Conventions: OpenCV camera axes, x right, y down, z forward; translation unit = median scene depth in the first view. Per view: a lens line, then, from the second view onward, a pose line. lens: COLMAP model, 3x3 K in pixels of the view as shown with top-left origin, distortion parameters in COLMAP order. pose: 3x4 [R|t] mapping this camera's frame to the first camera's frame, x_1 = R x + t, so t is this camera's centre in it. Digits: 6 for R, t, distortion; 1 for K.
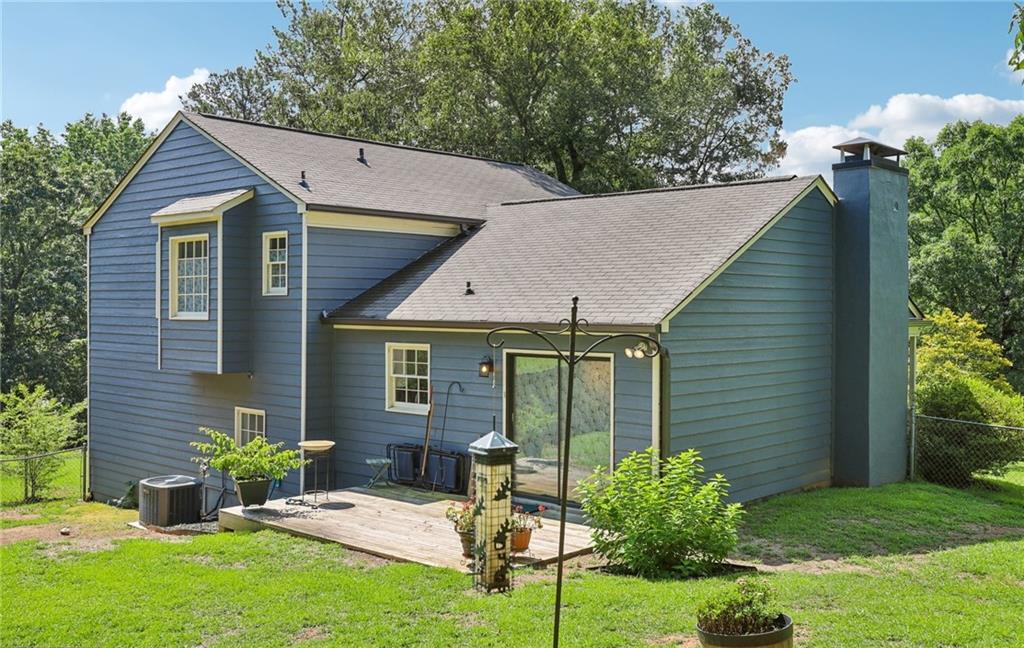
lens RADIAL K [[989.3, 0, 512.0], [0, 989.3, 324.0], [0, 0, 1]] dist [0.046024, -0.000013]
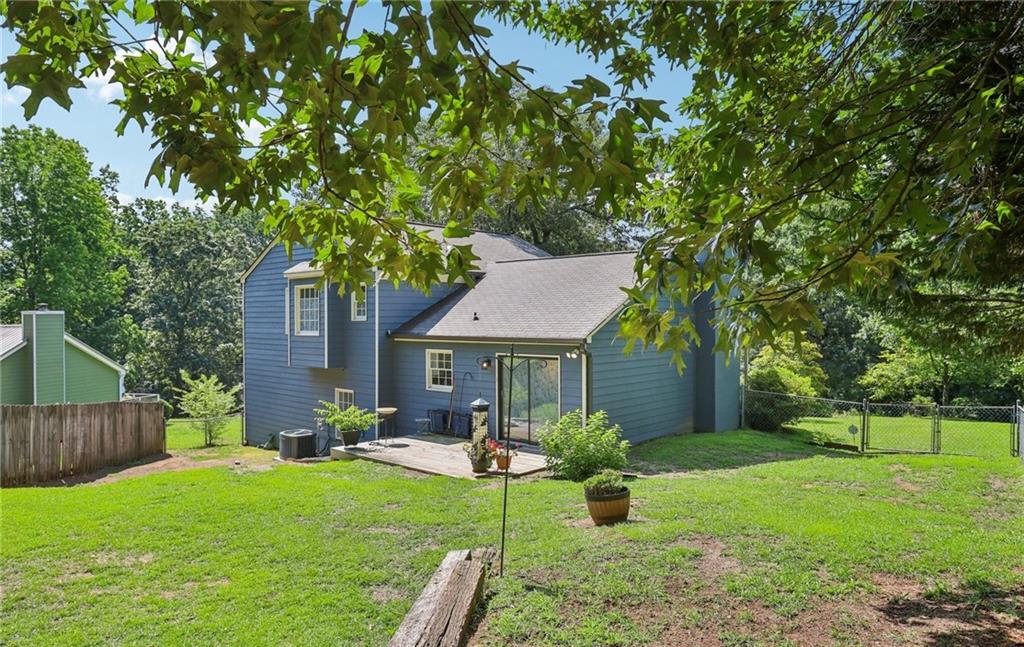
lens RADIAL K [[671.7, 0, 509.0], [0, 671.7, 334.2], [0, 0, 1]] dist [-0.017189, 0.000594]
pose [[0.999968, -0.007652, 0.002209, 0.009655], [0.007639, 0.999954, 0.005883, -0.011363], [-0.002254, -0.005866, 0.999980, -0.126766]]
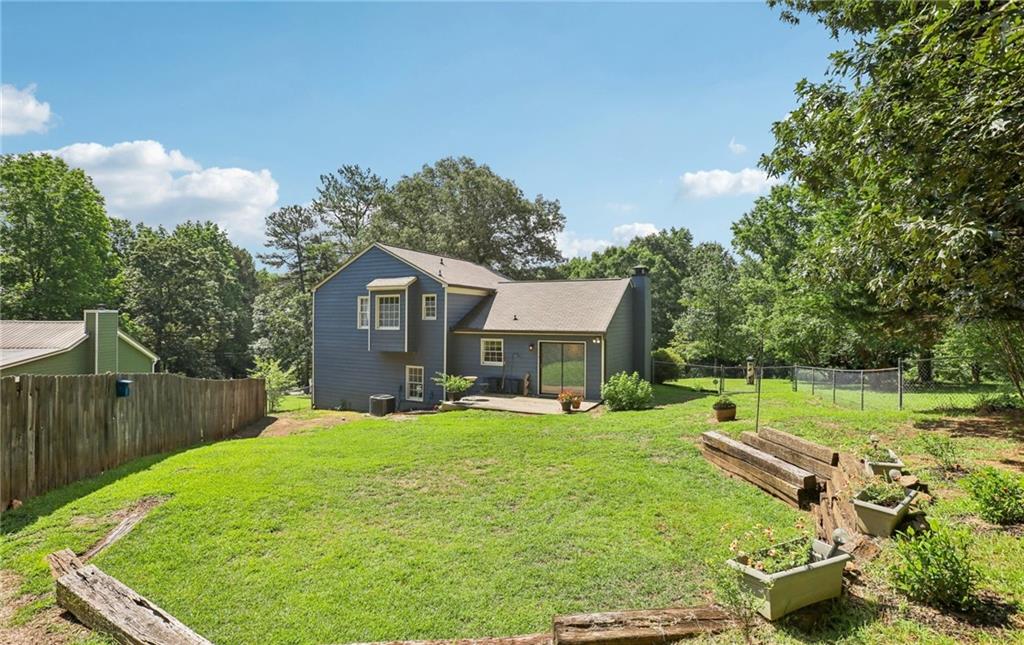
lens RADIAL K [[481.2, 0, 512.0], [0, 481.2, 322.5], [0, 0, 1]] dist [-0.066777, 0.030921]
pose [[0.959221, -0.001960, 0.282652, -0.388823], [0.004656, 0.999950, -0.008869, -0.010853], [-0.282620, 0.009823, 0.959182, -0.214709]]
